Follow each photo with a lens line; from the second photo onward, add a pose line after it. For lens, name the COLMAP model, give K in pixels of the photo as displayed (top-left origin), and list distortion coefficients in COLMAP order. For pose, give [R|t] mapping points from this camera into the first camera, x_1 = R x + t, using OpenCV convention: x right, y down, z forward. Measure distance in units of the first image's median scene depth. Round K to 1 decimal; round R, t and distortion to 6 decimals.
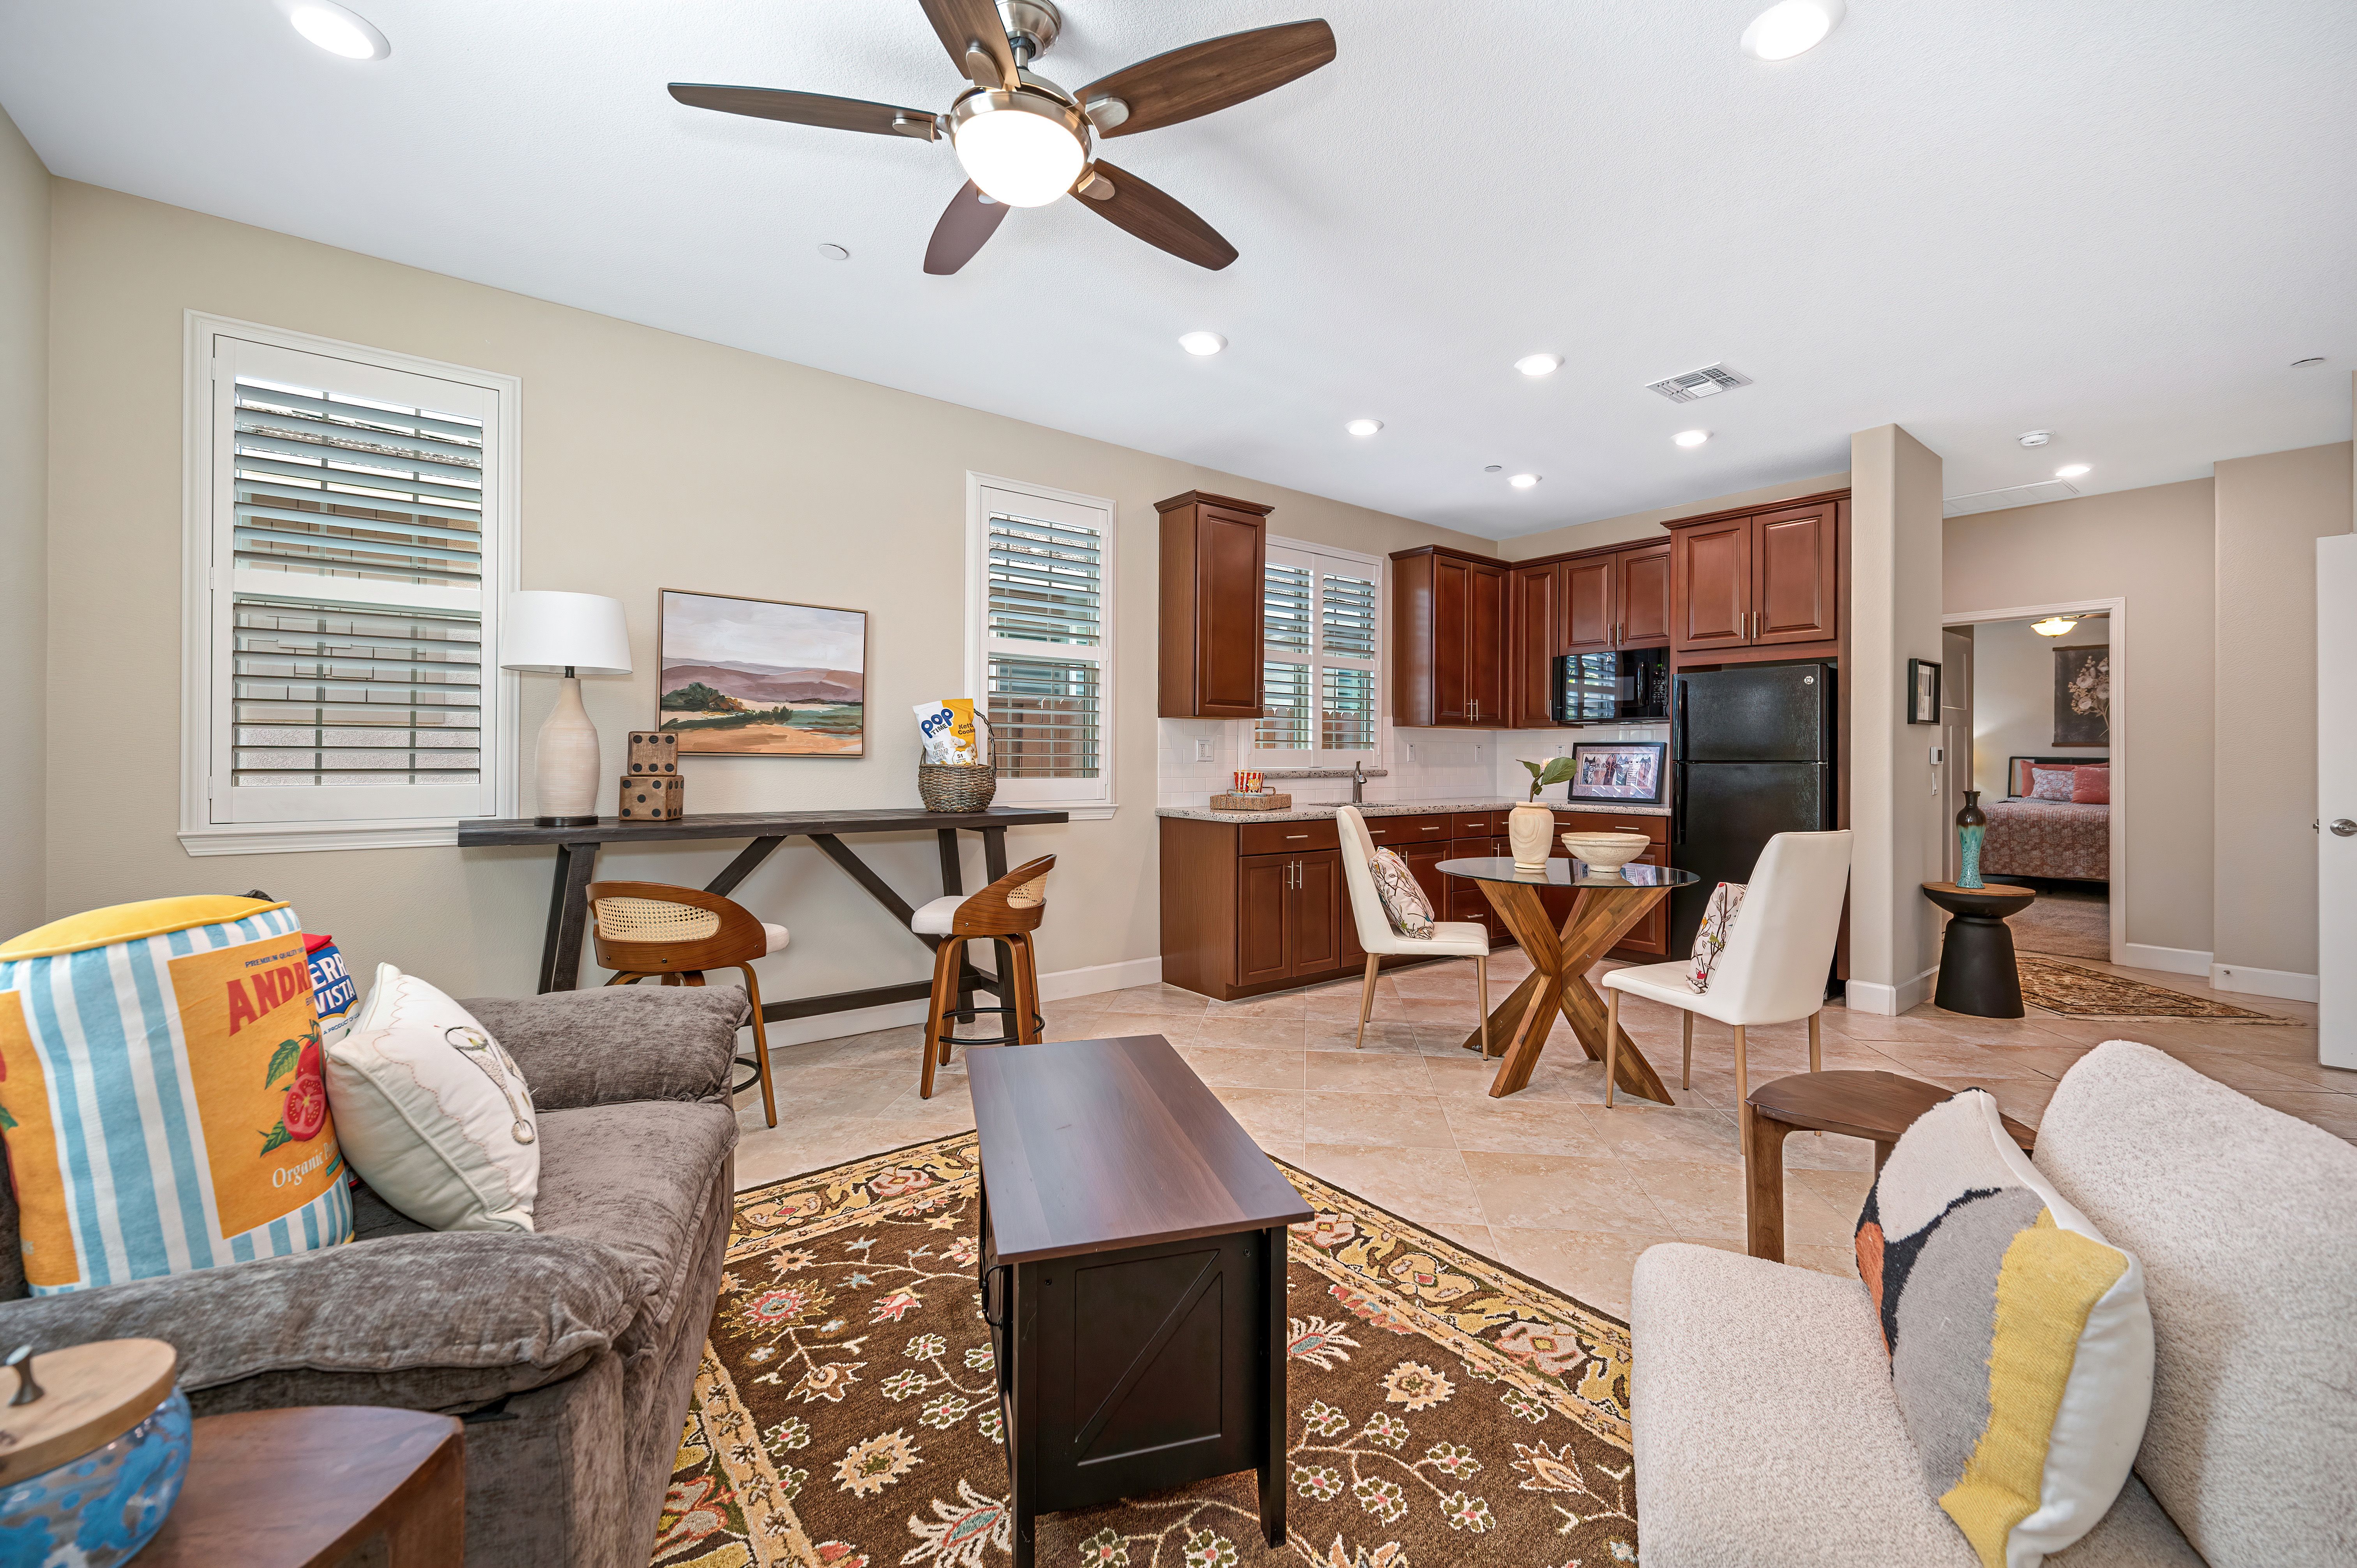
lens RADIAL K [[948.2, 0, 1191.0], [0, 948.2, 754.7], [0, 0, 1]] dist [-0.000457, -0.000150]
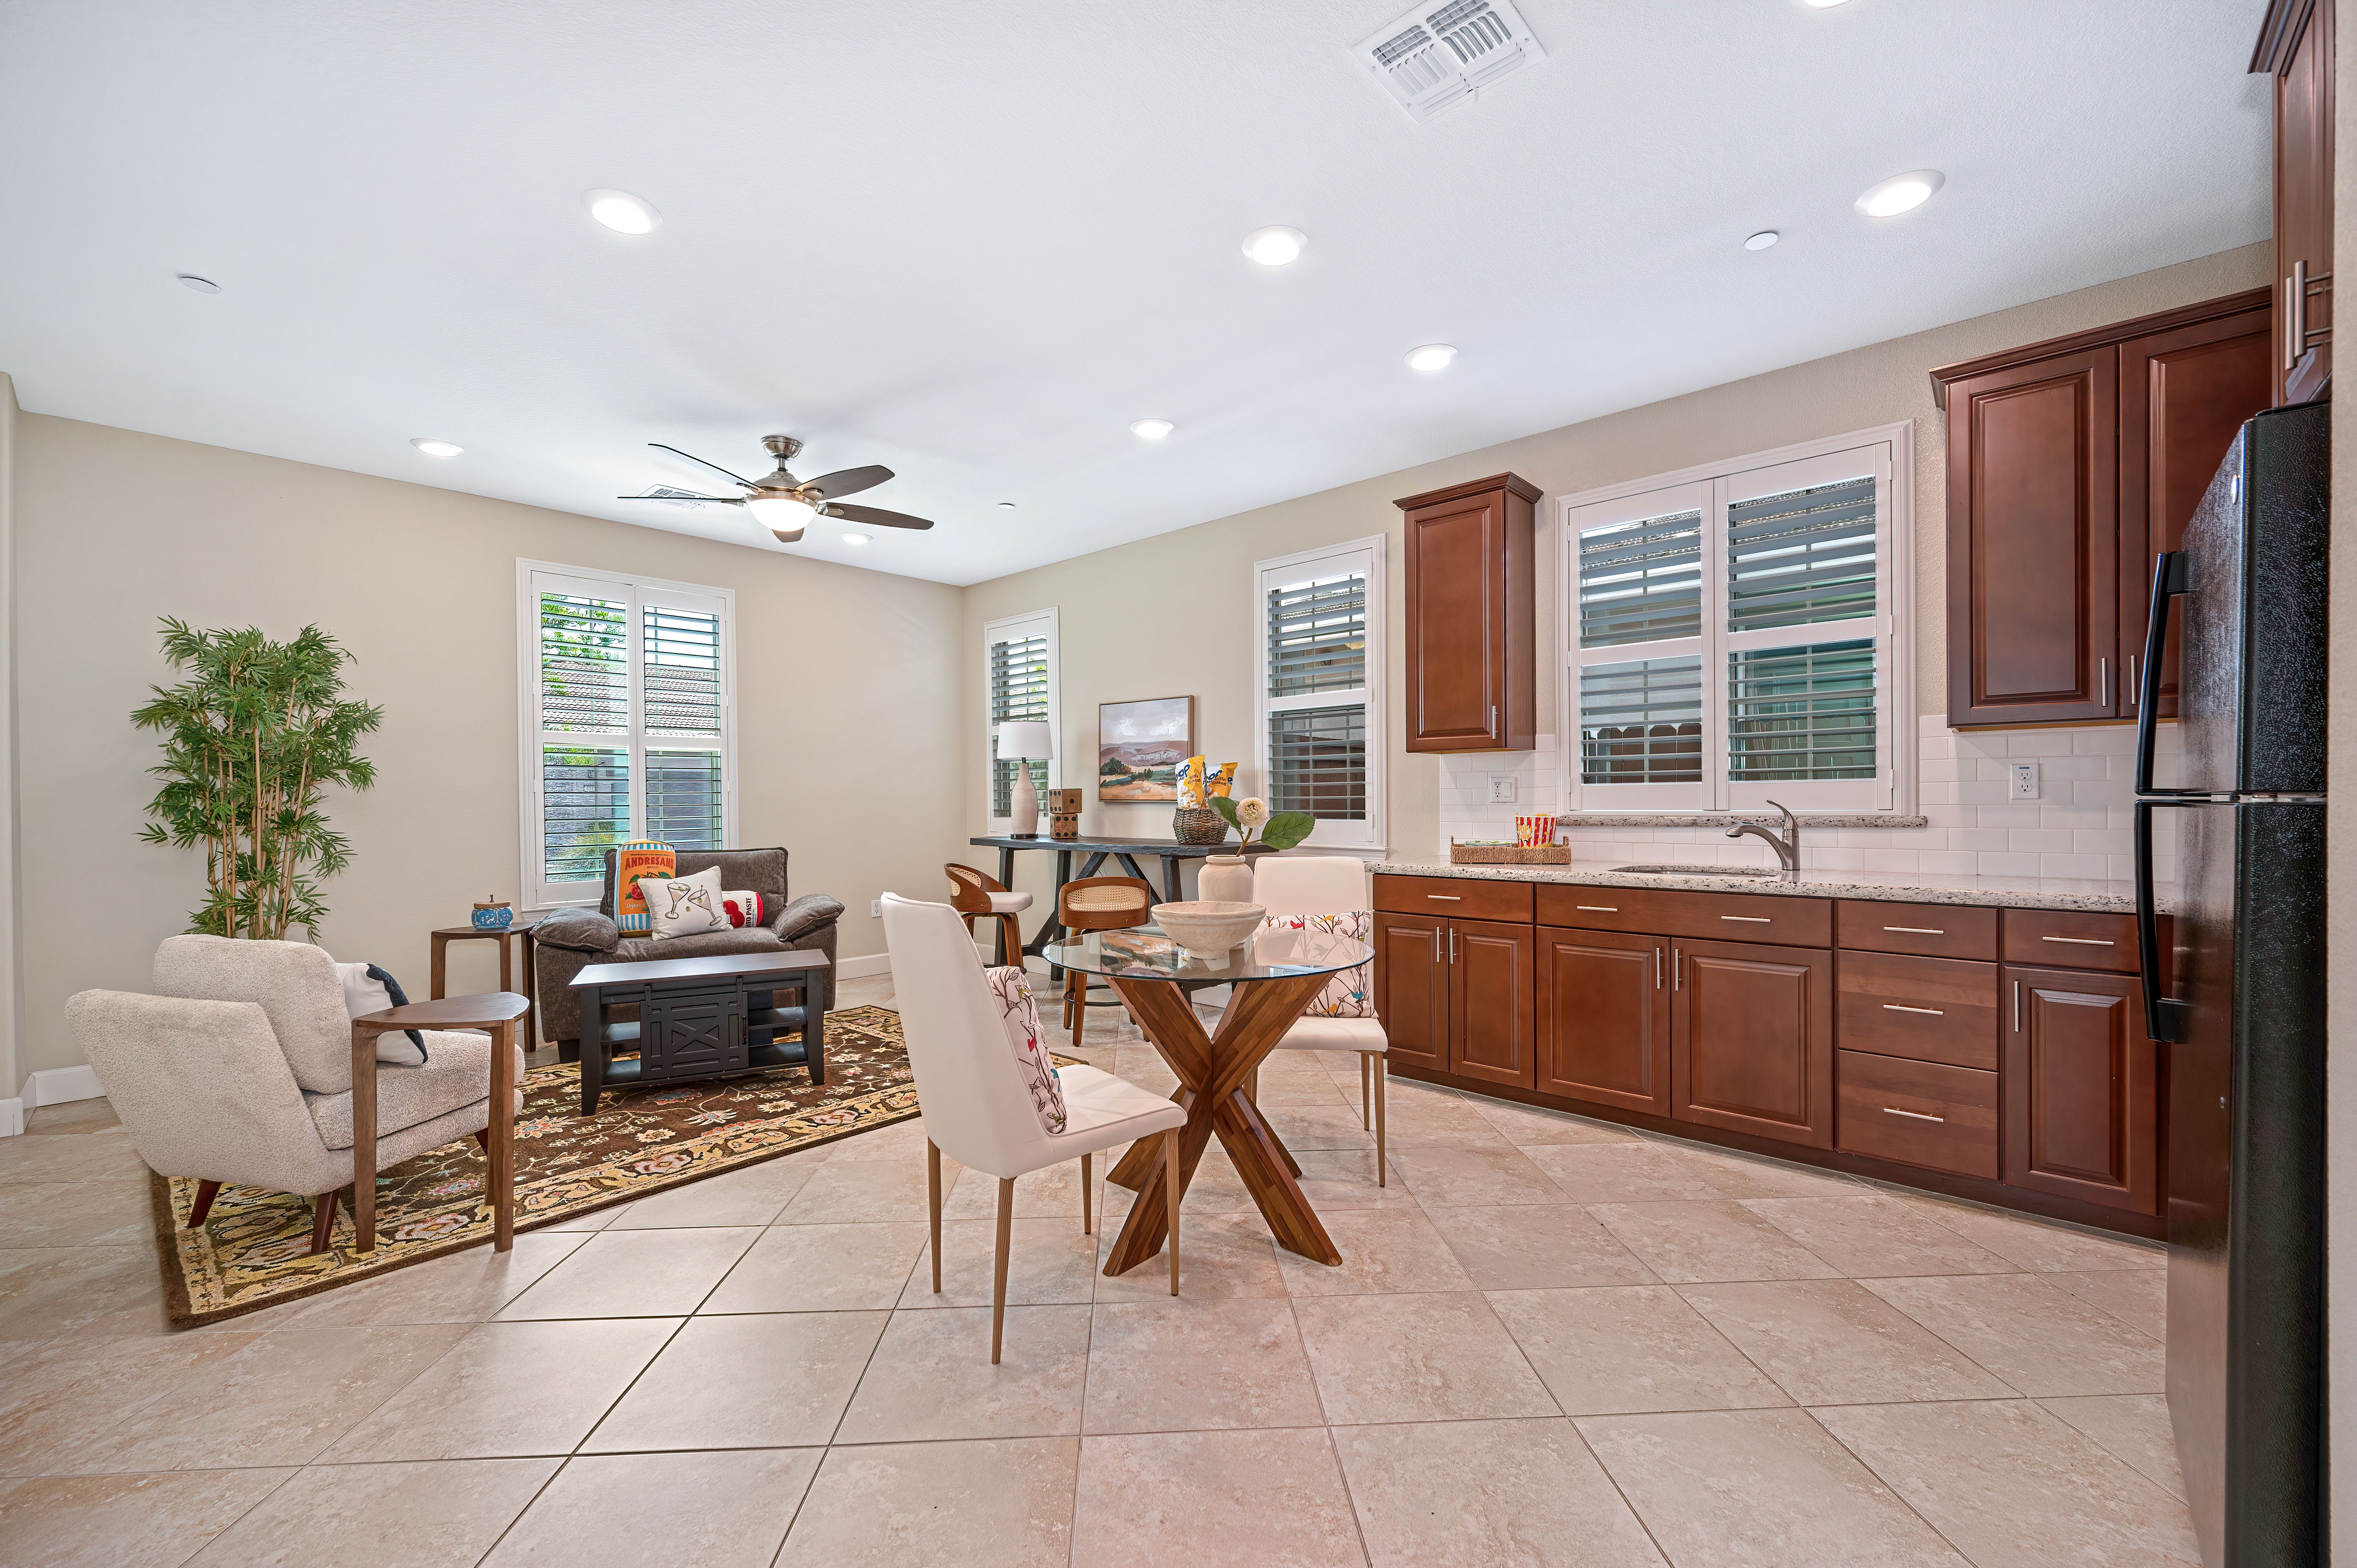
lens RADIAL K [[935.6, 0, 1176.1], [0, 935.6, 807.1], [0, 0, 1]] dist [-0.000821, -0.000046]
pose [[0.163129, -0.001387, -0.986604, 1.324473], [0.009655, 0.999953, 0.000191, 0.012795], [0.986558, -0.009556, 0.163134, 1.018651]]
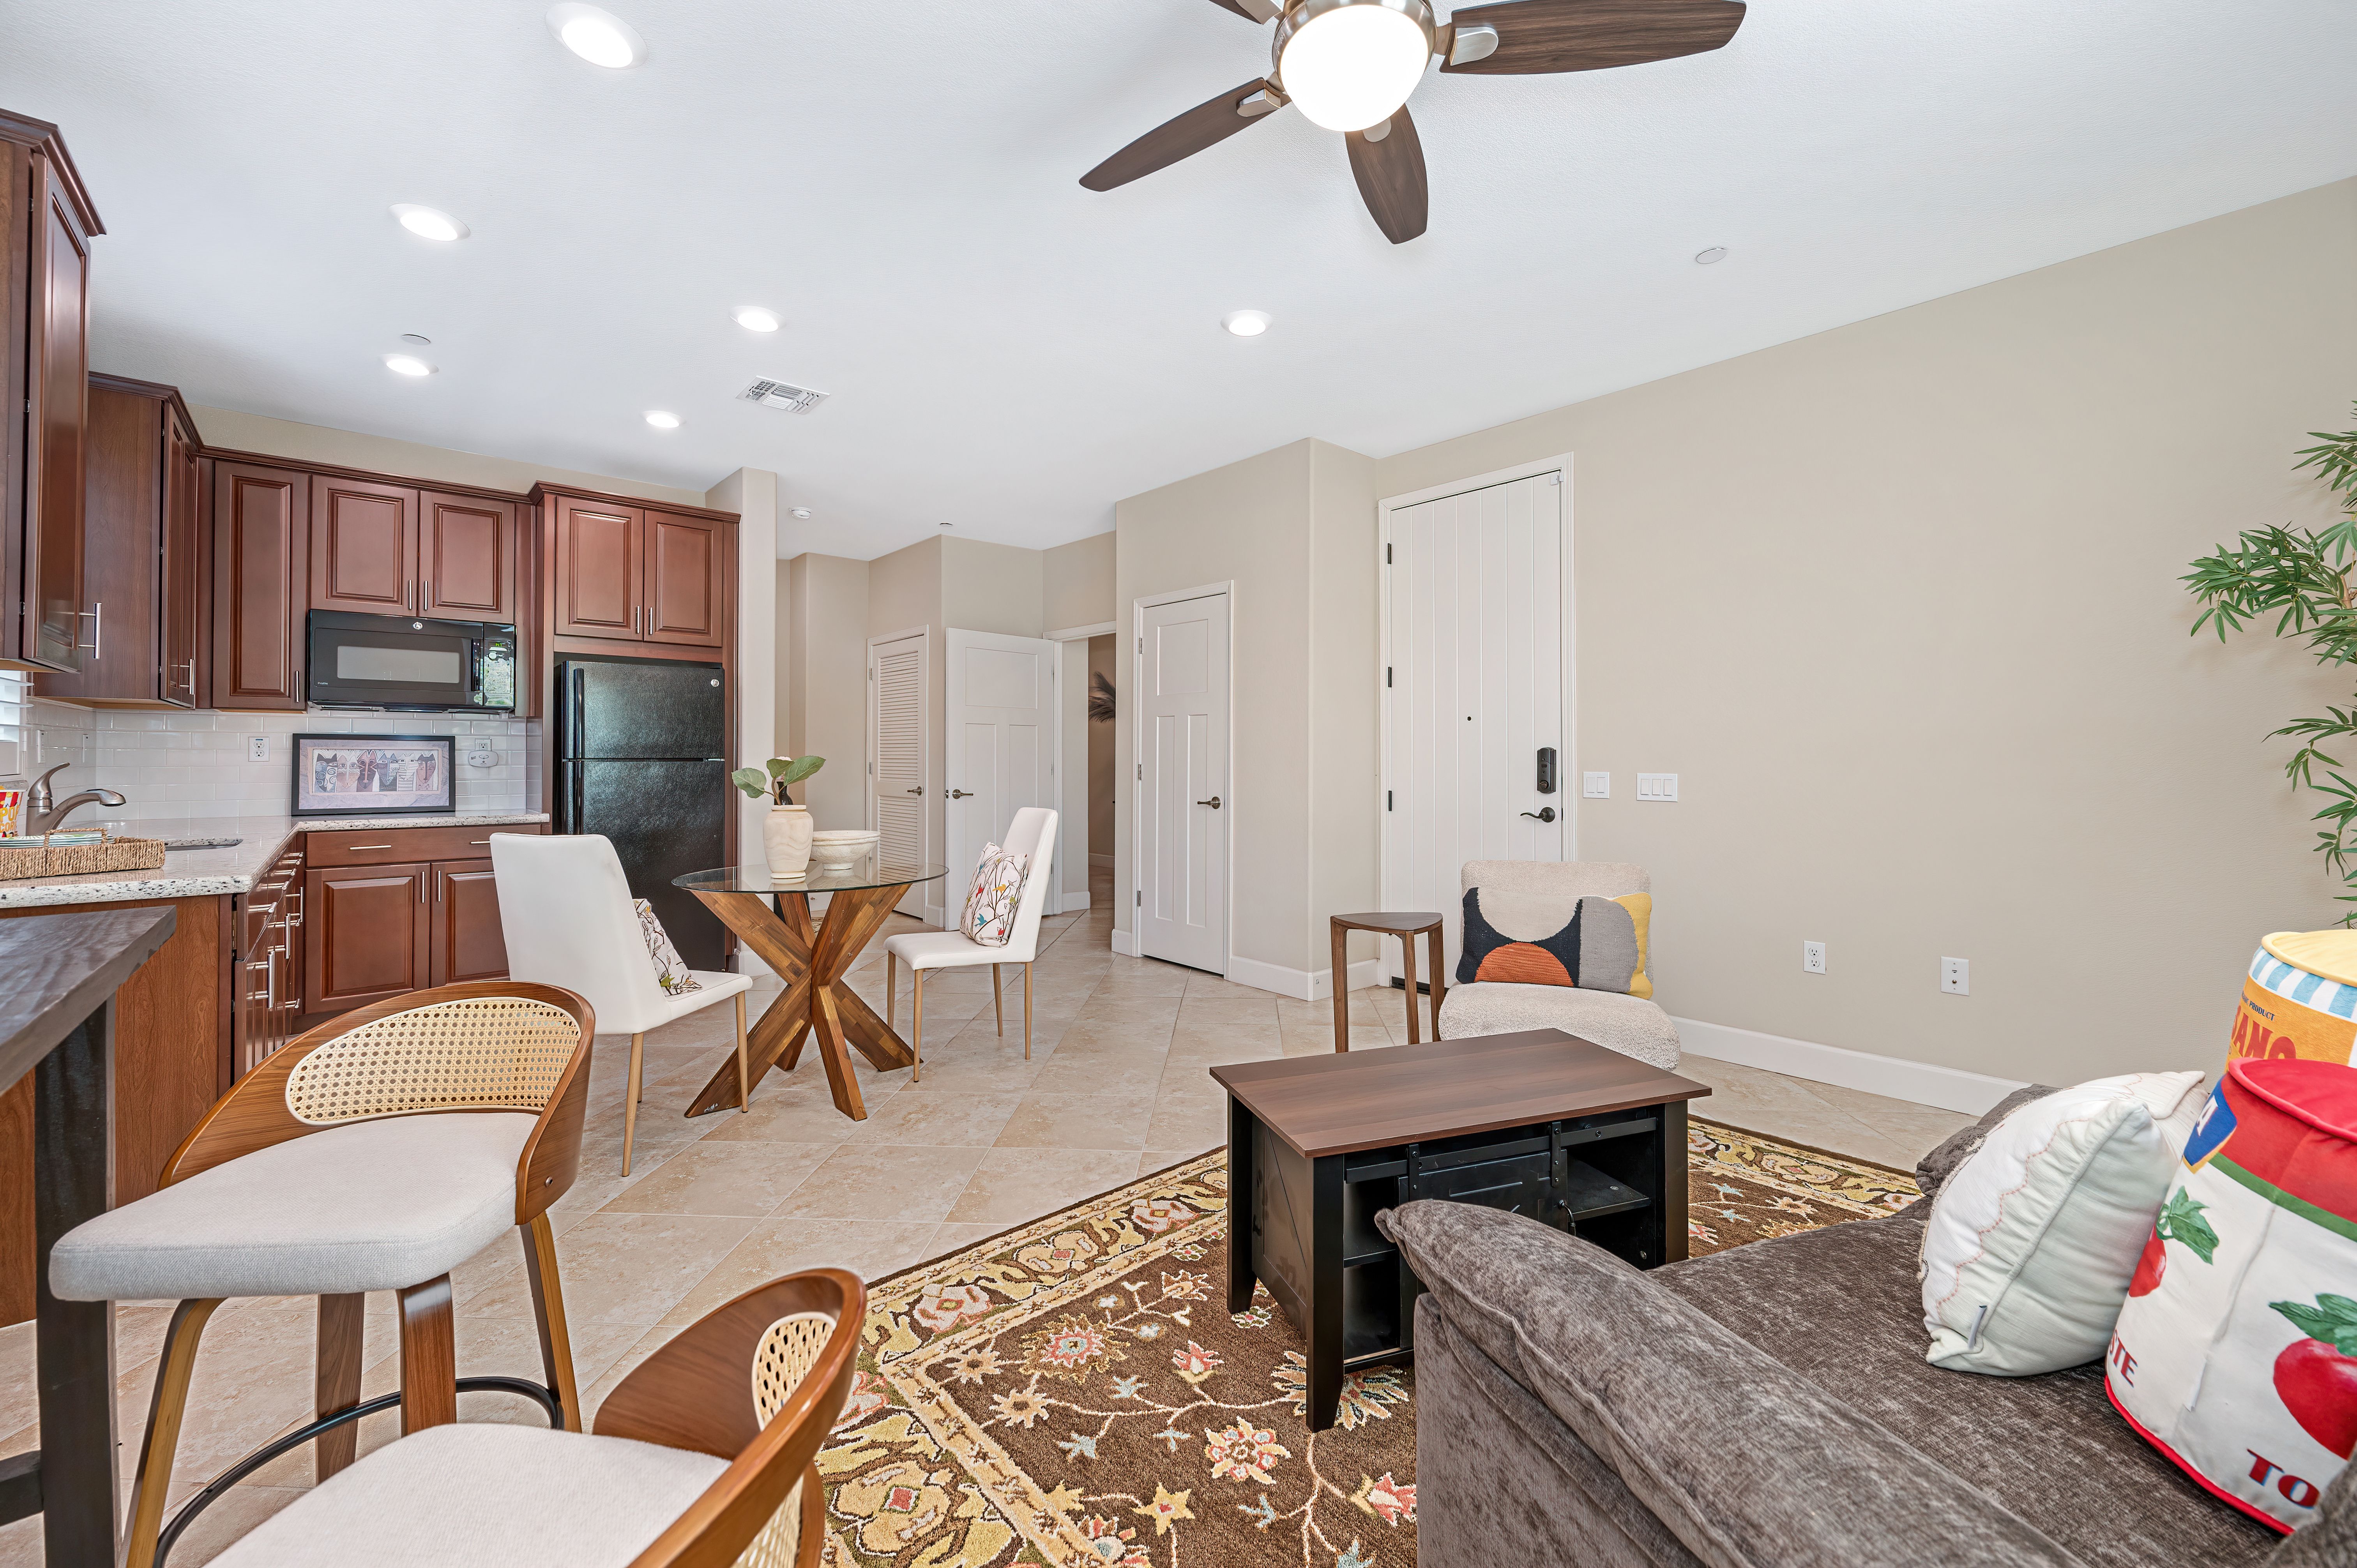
lens RADIAL K [[948.2, 0, 1191.0], [0, 948.2, 754.7], [0, 0, 1]] dist [-0.000457, -0.000150]
pose [[-0.064918, -0.002365, 0.997888, -0.703622], [-0.004626, 0.999987, 0.002069, -0.003531], [-0.997880, -0.004482, -0.064928, 0.817003]]
